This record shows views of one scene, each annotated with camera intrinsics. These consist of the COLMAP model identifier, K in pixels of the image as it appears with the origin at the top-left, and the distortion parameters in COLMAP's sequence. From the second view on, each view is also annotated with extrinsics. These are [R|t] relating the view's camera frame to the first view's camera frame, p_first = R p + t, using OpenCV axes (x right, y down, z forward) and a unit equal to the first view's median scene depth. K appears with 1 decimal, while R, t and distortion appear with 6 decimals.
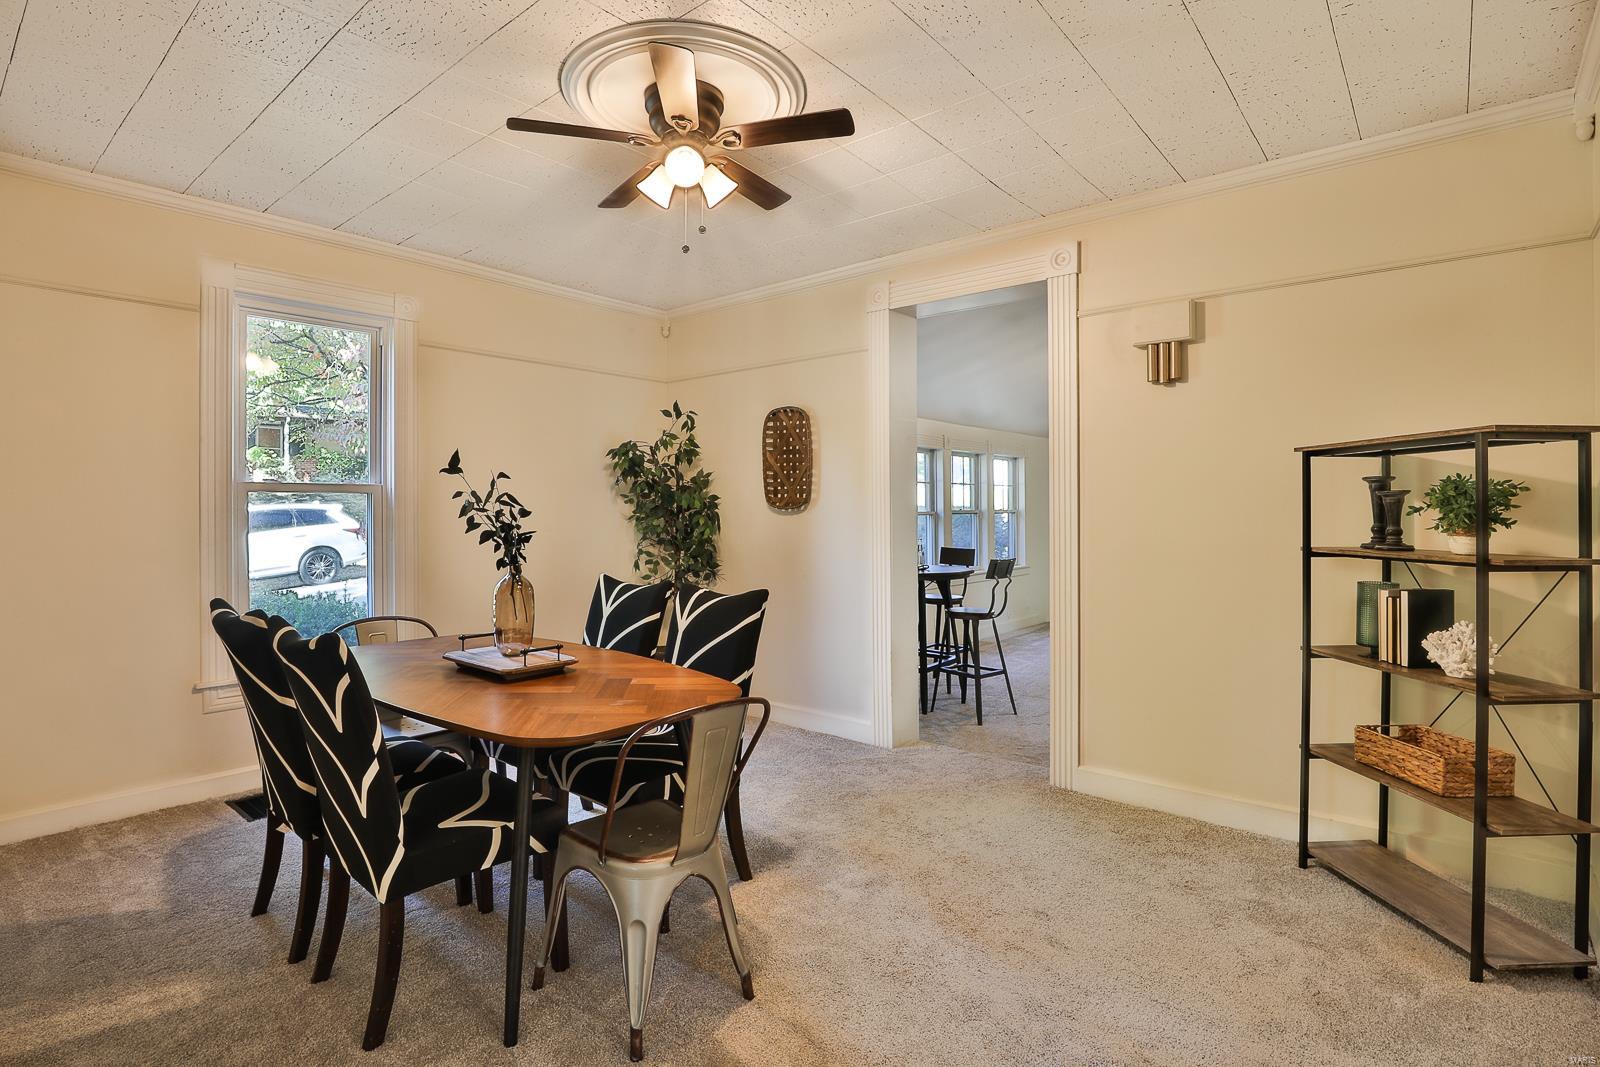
lens RADIAL K [[787.5, 0, 800.0], [0, 787.5, 533.5], [0, 0, 1]] dist [-0.038511, 0.000230]
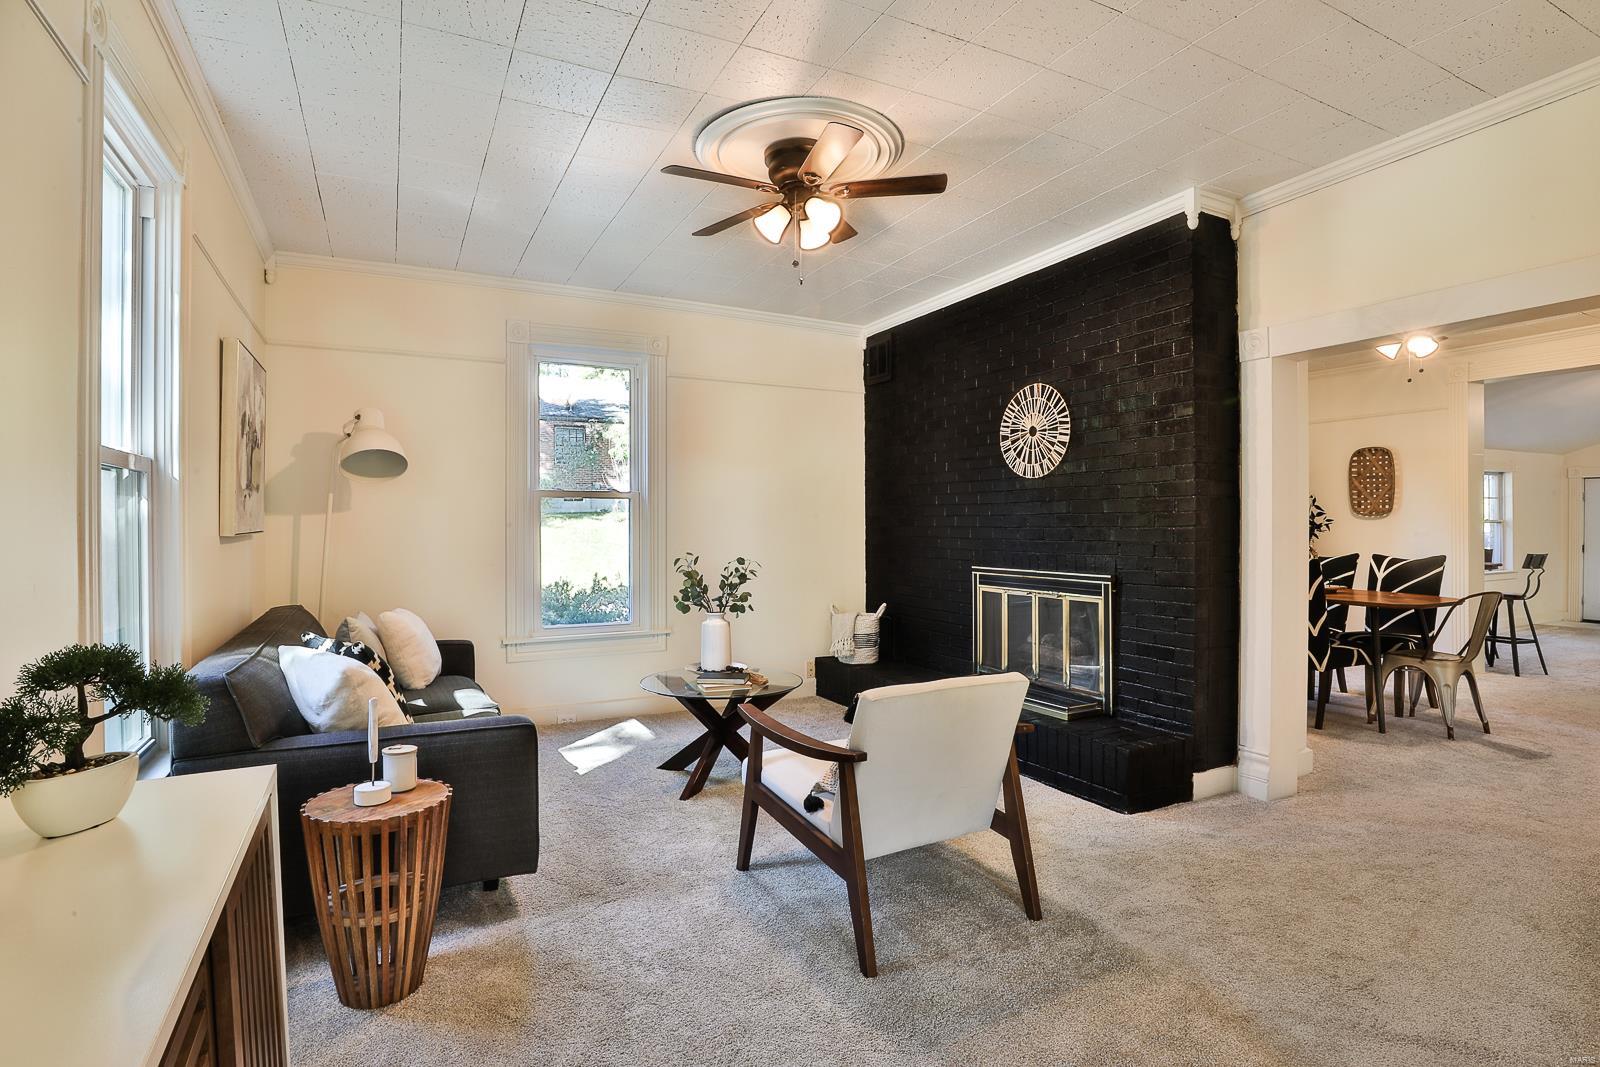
lens RADIAL K [[787.5, 0, 800.0], [0, 787.5, 533.5], [0, 0, 1]] dist [-0.038511, 0.000230]
pose [[0.921548, 0.004381, -0.388240, -0.438213], [-0.012886, 0.999731, -0.019305, 0.043505], [0.388051, 0.022793, 0.921356, -0.742545]]
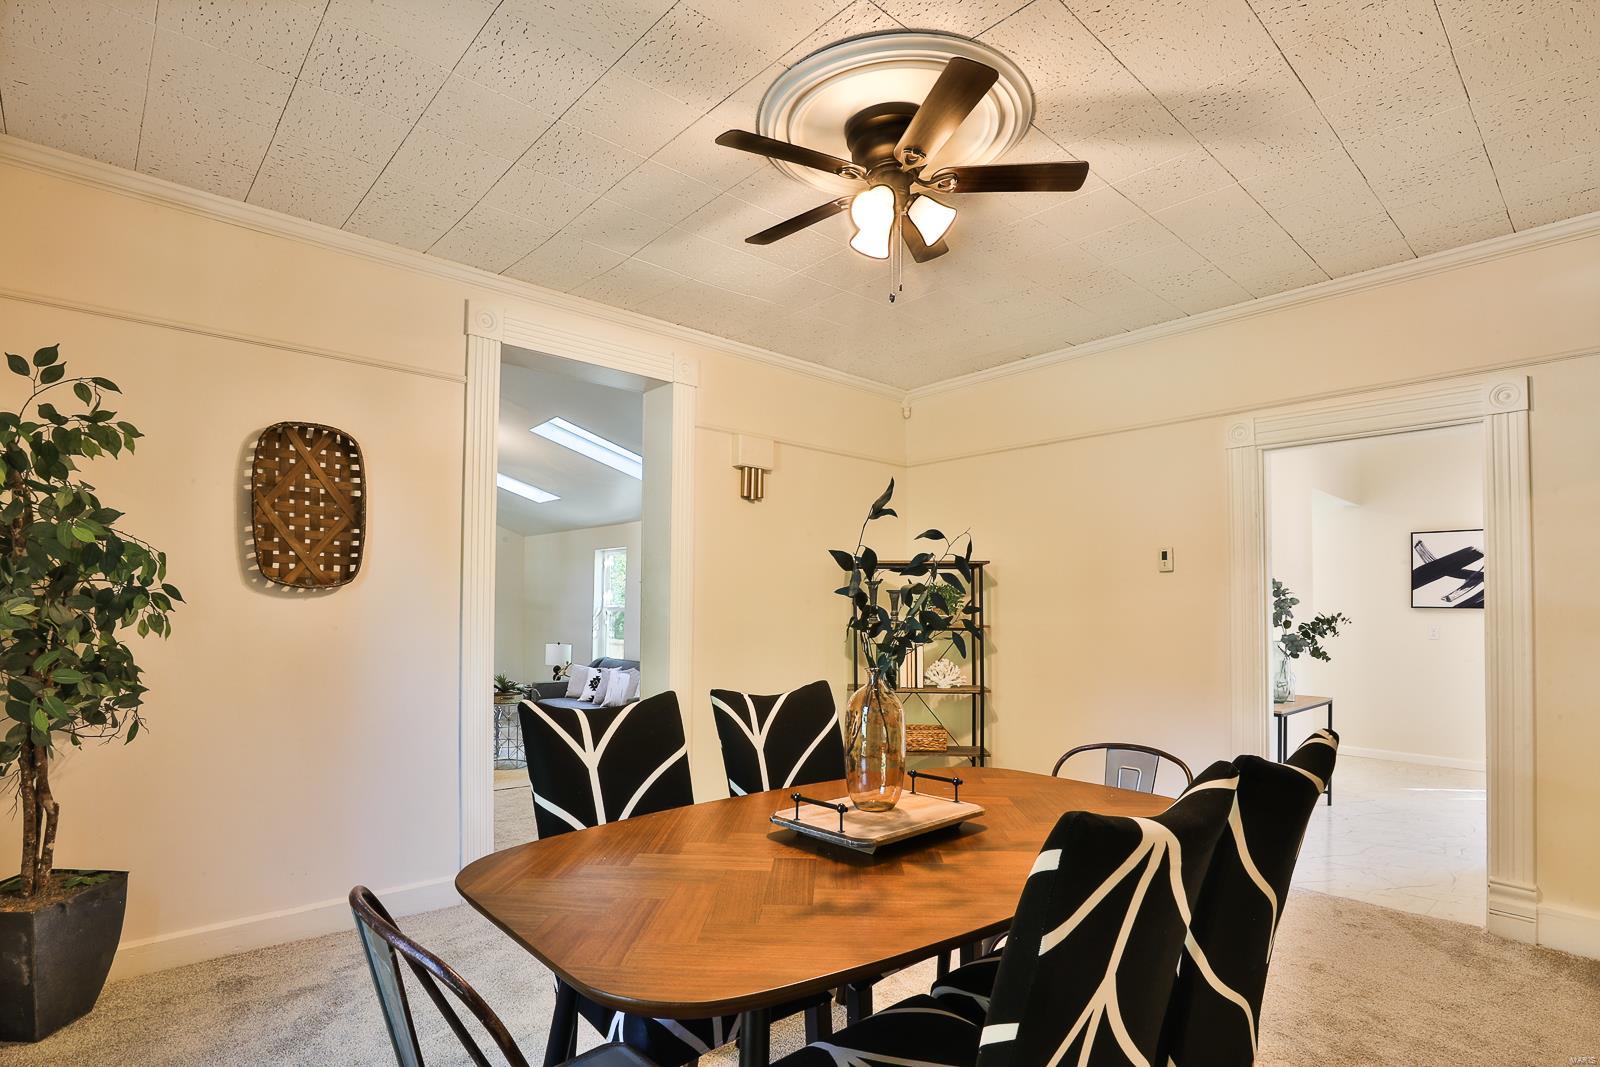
lens RADIAL K [[797.0, 0, 801.7], [0, 797.0, 581.9], [0, 0, 1]] dist [0.000648, 0.000327]
pose [[0.133236, 0.032767, 0.990543, -0.572364], [0.015589, 0.999260, -0.035152, -0.008263], [-0.990962, 0.020125, 0.132626, 0.526893]]
